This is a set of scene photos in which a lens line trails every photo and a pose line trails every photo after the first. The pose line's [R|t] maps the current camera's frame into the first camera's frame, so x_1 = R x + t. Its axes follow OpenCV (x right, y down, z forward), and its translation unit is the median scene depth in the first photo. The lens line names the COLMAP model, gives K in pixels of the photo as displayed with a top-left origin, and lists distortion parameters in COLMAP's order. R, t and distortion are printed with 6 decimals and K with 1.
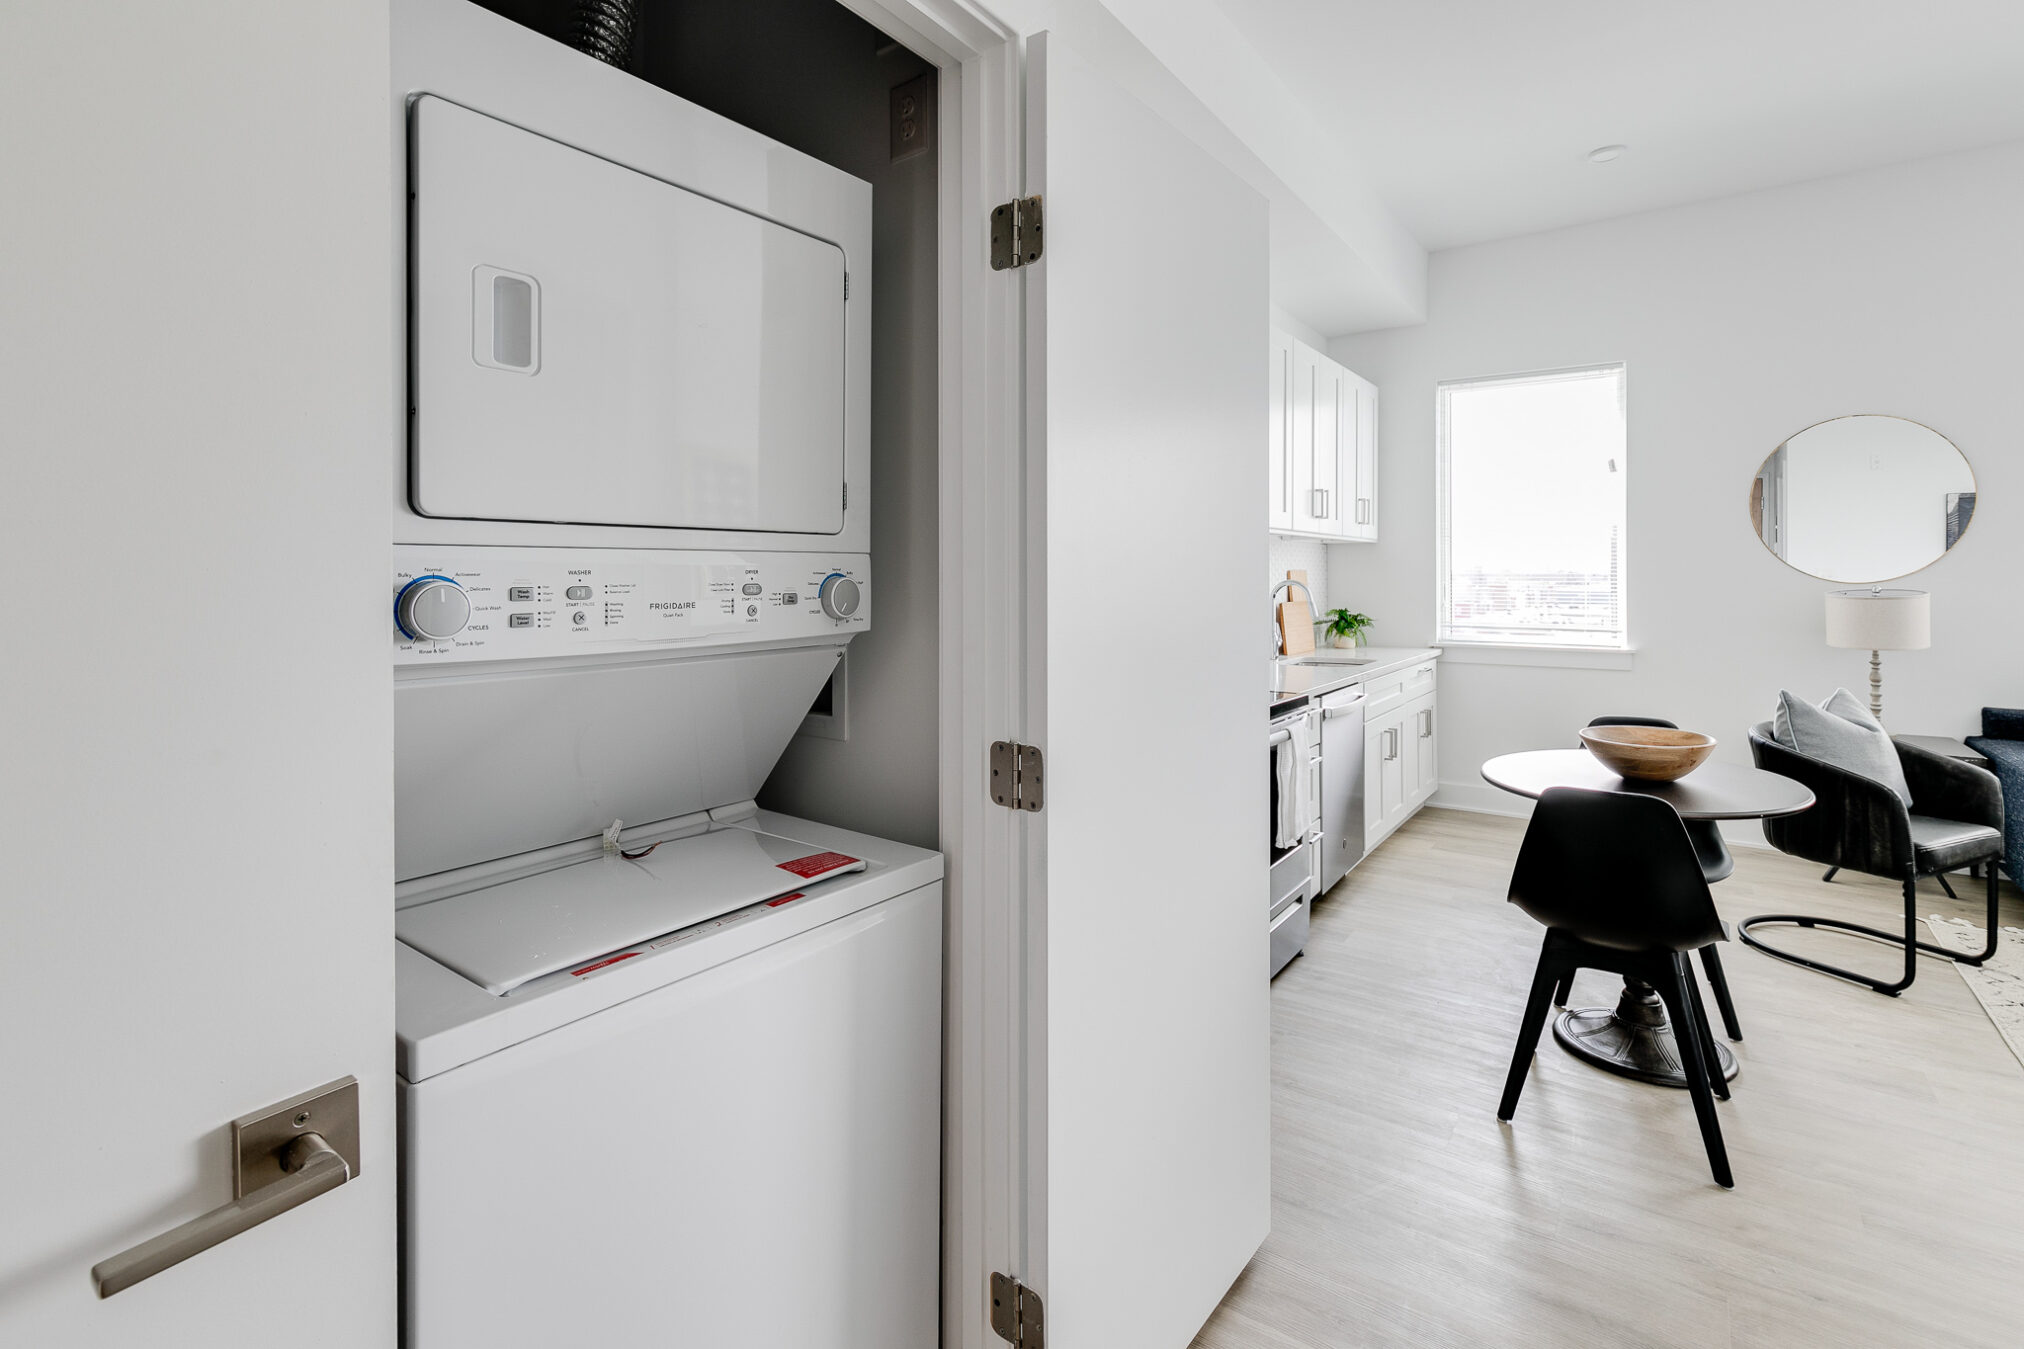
lens RADIAL K [[938.7, 0, 1002.3], [0, 938.7, 581.6], [0, 0, 1]] dist [0.000268, -0.000195]
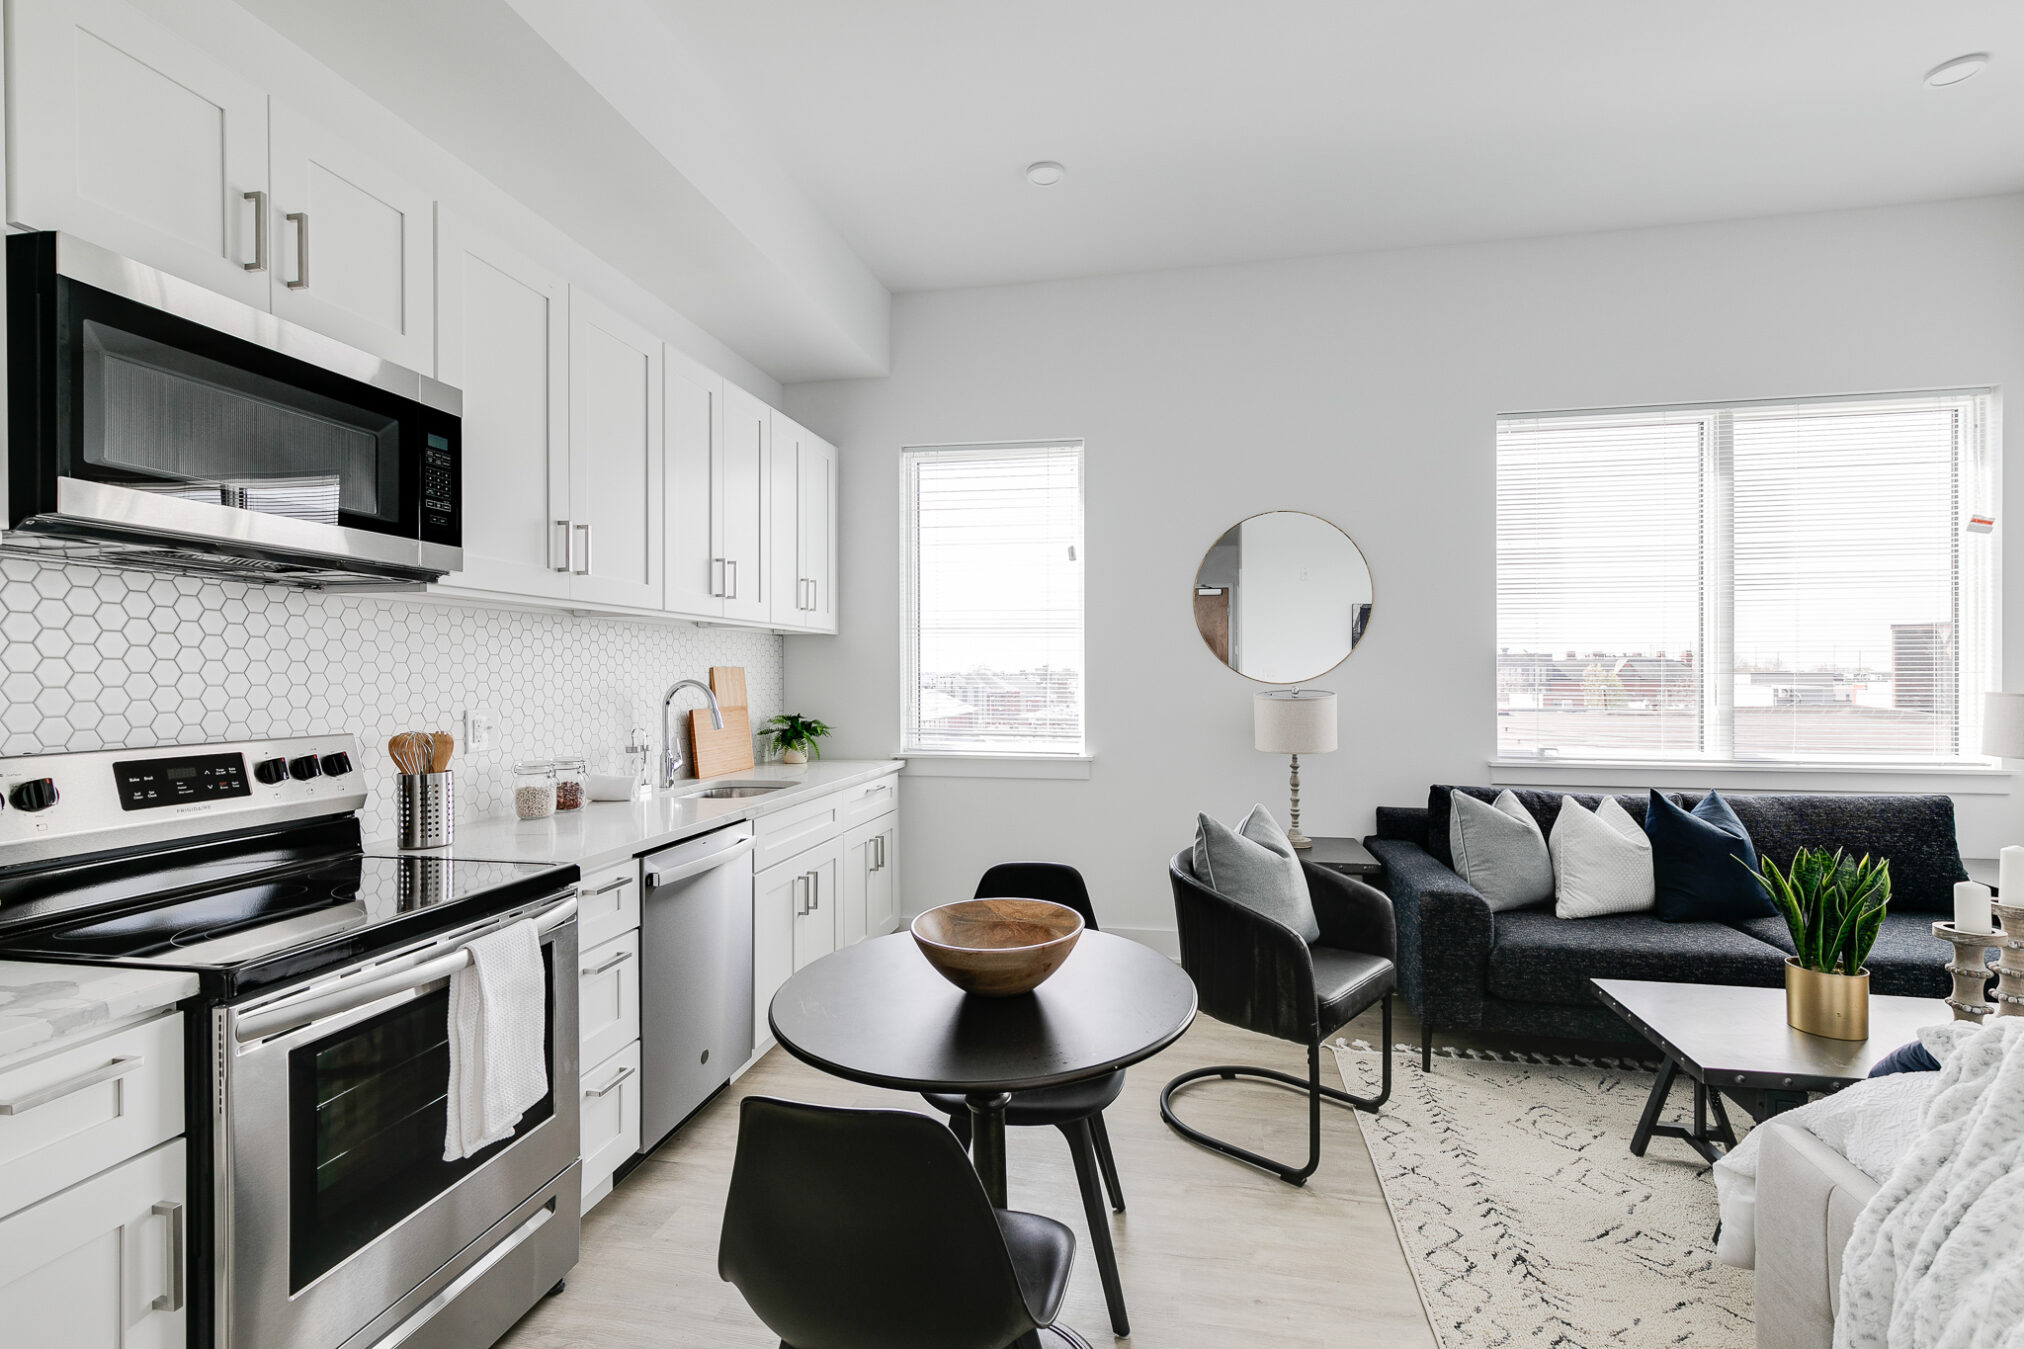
lens RADIAL K [[919.4, 0, 1012.0], [0, 919.4, 674.5], [0, 0, 1]] dist [0.001779, -0.000482]
pose [[0.908505, 0.002380, 0.417867, 0.267713], [-0.000525, 0.999989, -0.004553, -0.003091], [-0.417873, 0.003917, 0.908497, 0.259318]]
